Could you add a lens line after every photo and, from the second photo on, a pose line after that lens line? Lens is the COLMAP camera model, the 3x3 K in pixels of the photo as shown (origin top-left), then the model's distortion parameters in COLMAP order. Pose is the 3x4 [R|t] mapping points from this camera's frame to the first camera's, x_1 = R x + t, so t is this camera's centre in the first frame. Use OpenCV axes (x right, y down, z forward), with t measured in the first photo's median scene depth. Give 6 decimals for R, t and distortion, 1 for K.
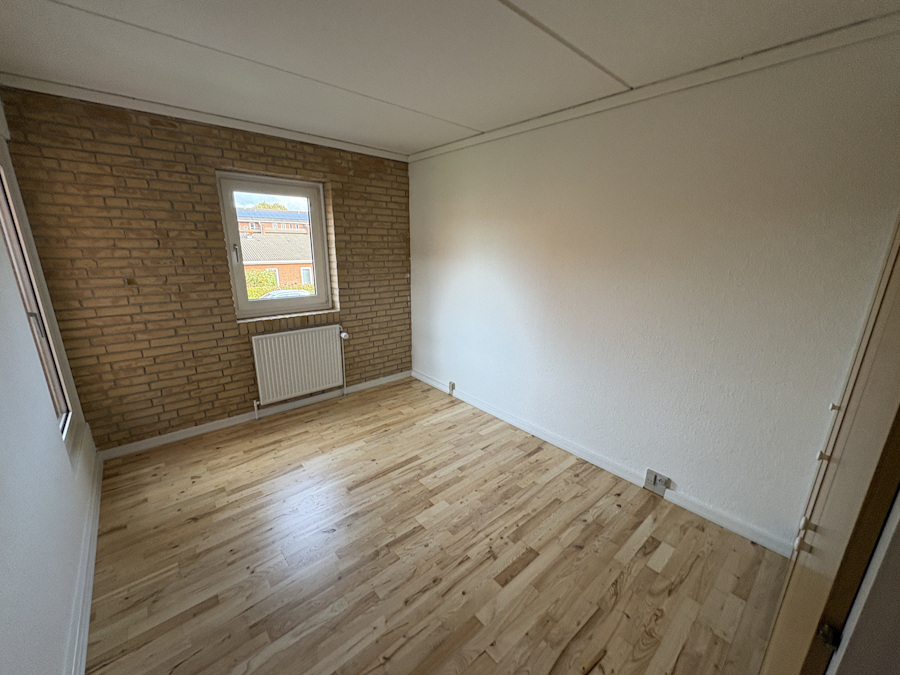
lens RADIAL K [[356.4, 0, 448.3], [0, 356.4, 336.4], [0, 0, 1]] dist [-0.000752, -0.000594]
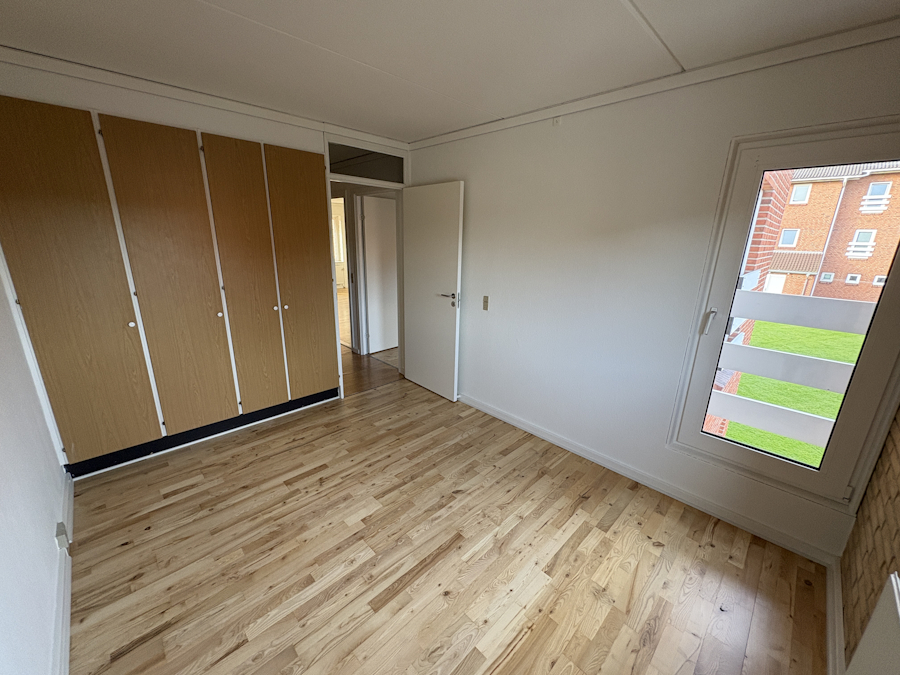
lens RADIAL K [[356.4, 0, 448.6], [0, 356.4, 337.8], [0, 0, 1]] dist [-0.000752, -0.000594]
pose [[-0.997344, -0.019256, -0.070248, -0.203341], [-0.052252, 0.861056, 0.505818, -0.440416], [0.050748, 0.508145, -0.859775, 1.646939]]
